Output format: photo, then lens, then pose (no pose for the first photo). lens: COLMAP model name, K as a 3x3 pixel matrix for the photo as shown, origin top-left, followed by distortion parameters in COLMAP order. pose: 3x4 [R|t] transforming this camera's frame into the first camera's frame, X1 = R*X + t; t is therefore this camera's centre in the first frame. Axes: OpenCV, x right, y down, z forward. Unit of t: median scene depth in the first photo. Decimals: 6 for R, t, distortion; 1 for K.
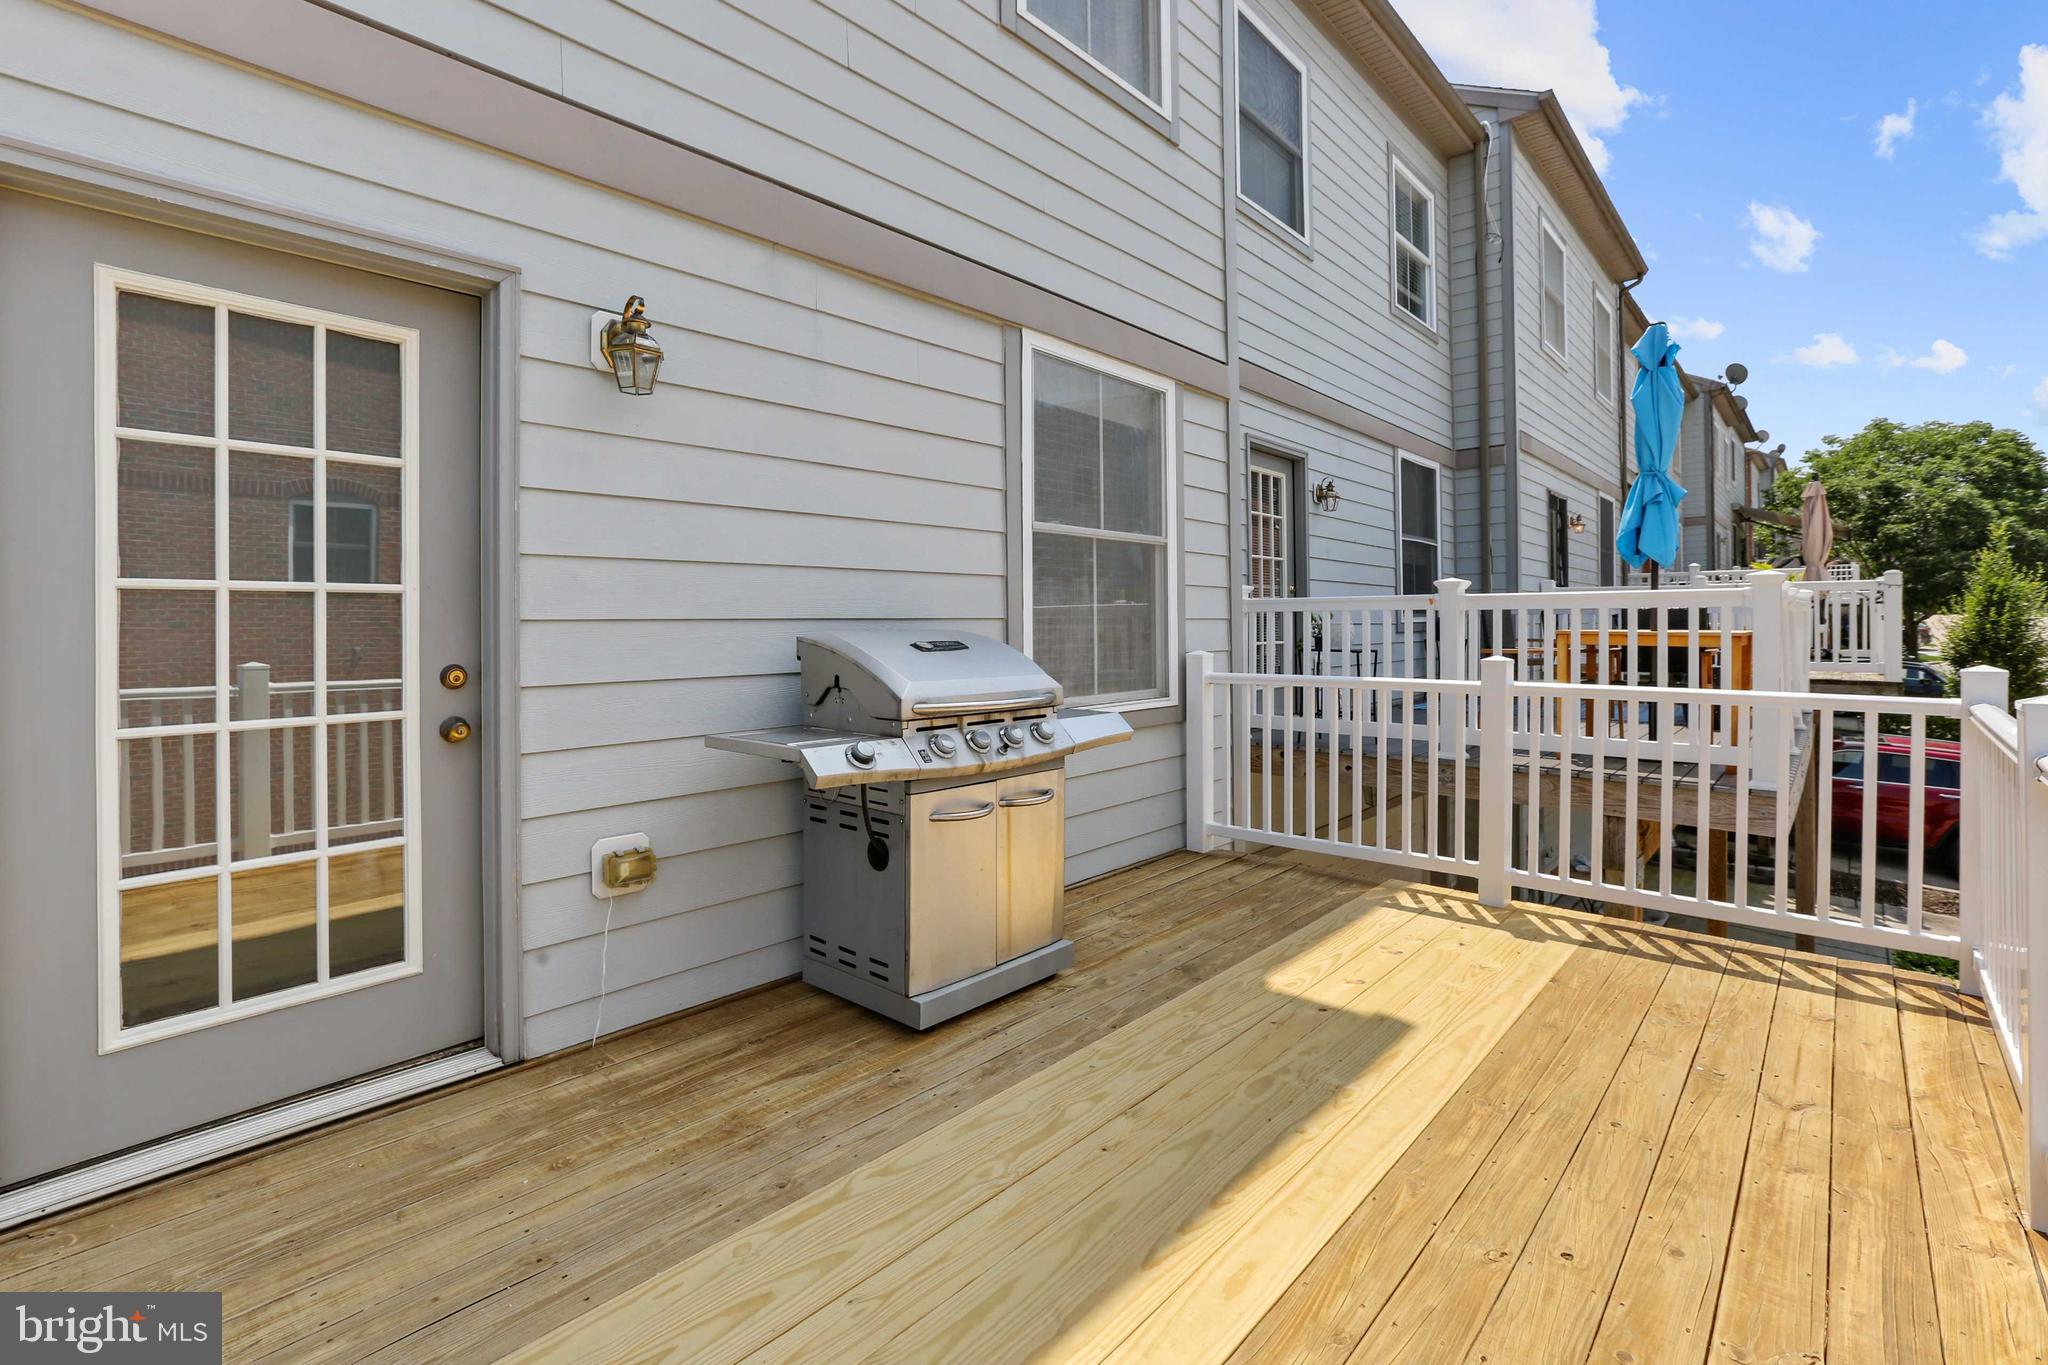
lens RADIAL K [[958.6, 0, 1028.4], [0, 958.6, 626.2], [0, 0, 1]] dist [-0.031422, 0.019262]
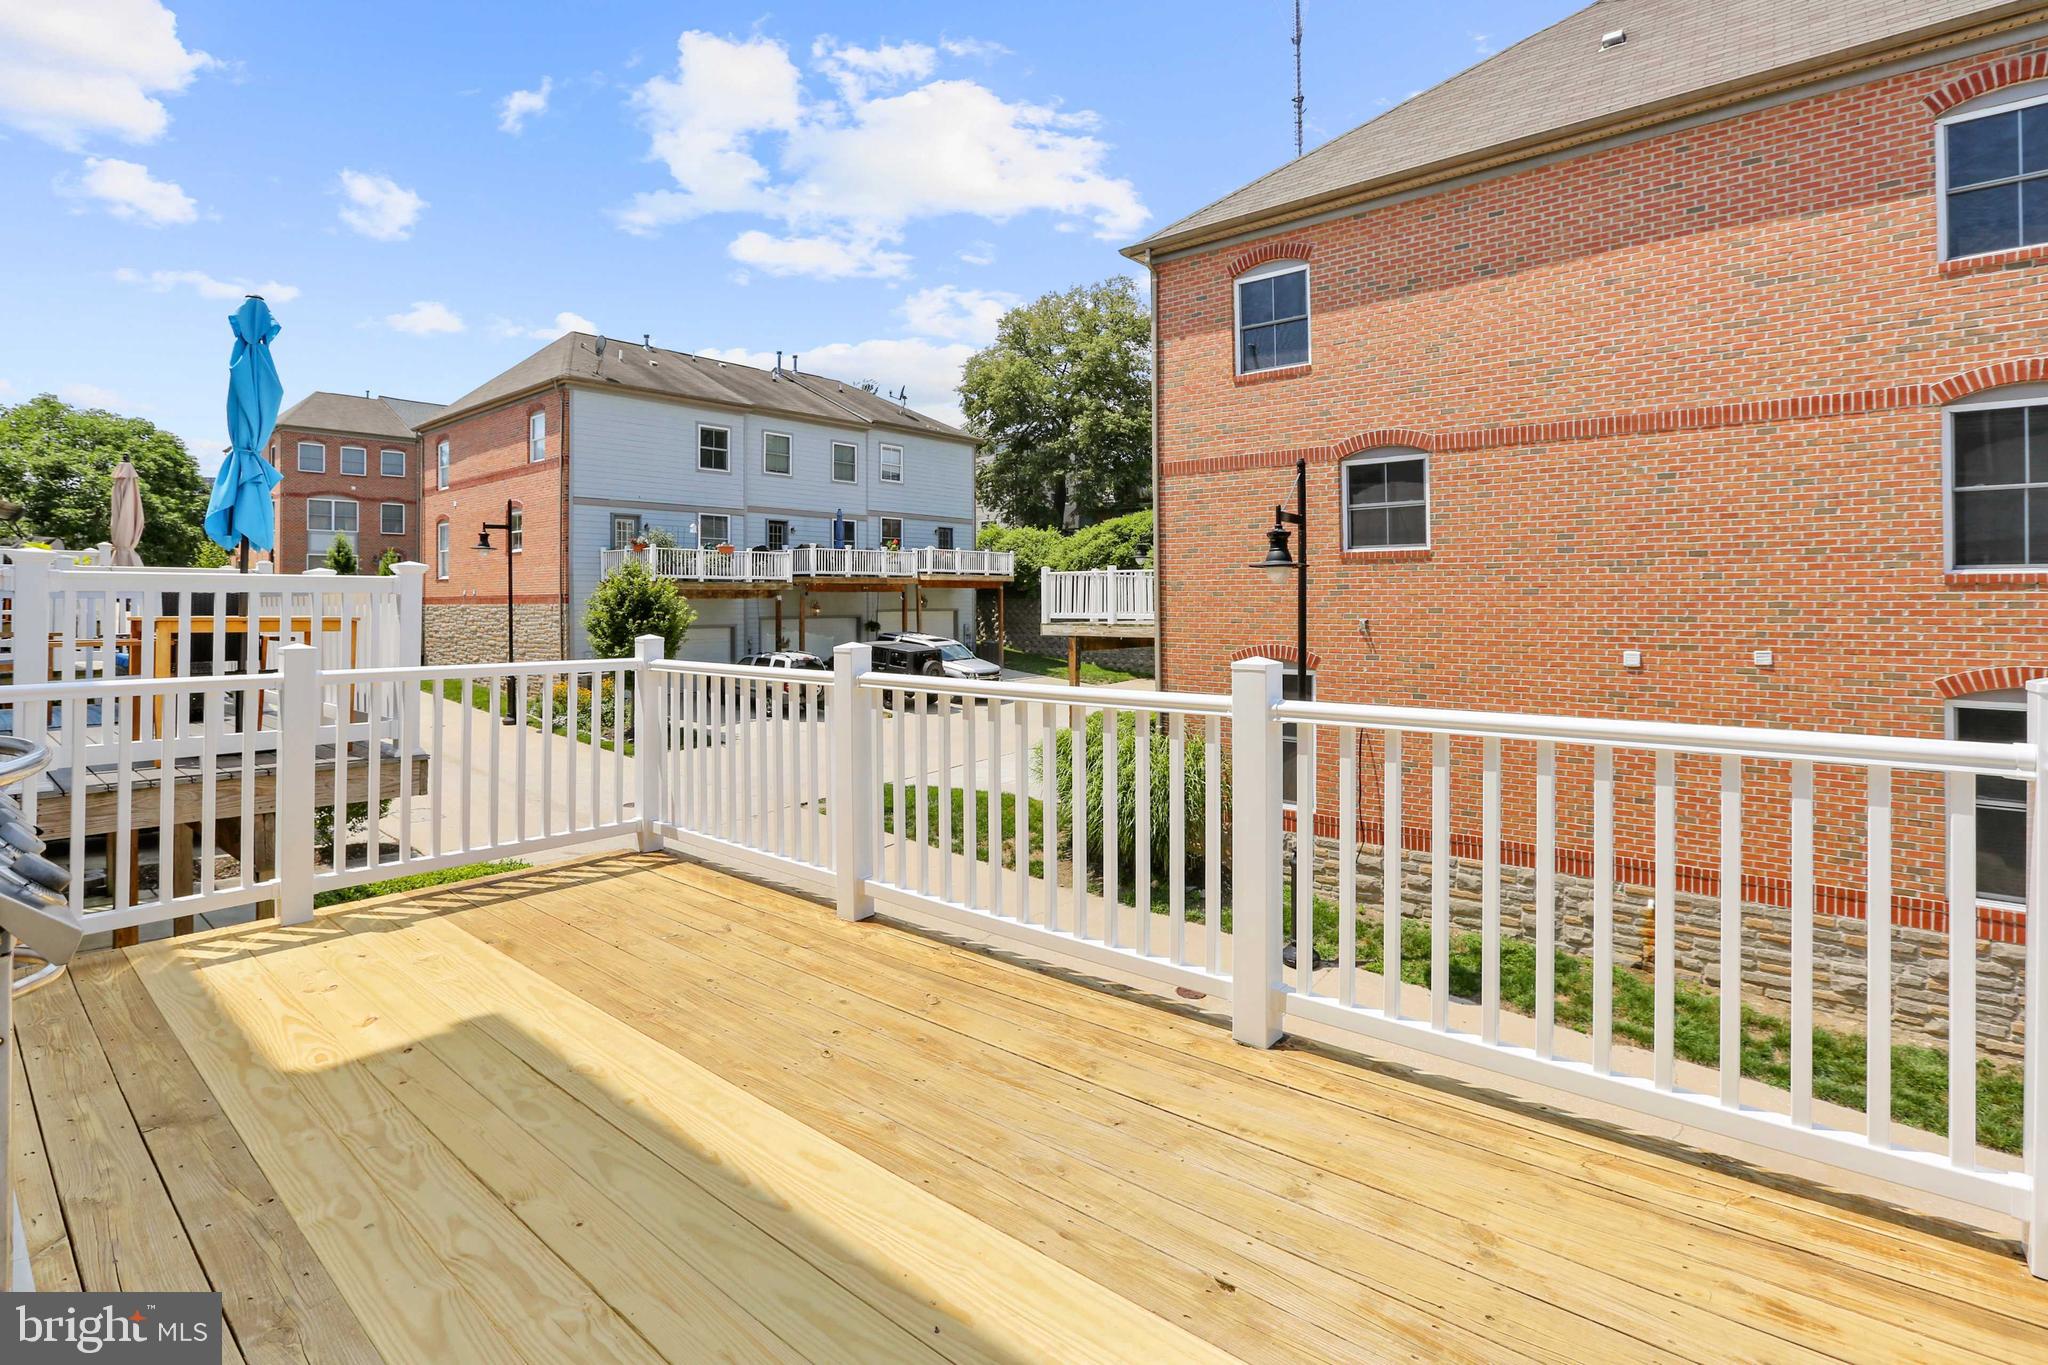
lens RADIAL K [[958.3, 0, 1013.5], [0, 958.3, 617.8], [0, 0, 1]] dist [-0.001634, -0.000043]
pose [[-0.029270, -0.006165, 0.999553, -0.502751], [0.003306, 0.999975, 0.006264, 0.004038], [-0.999566, 0.003488, -0.029249, 0.410812]]
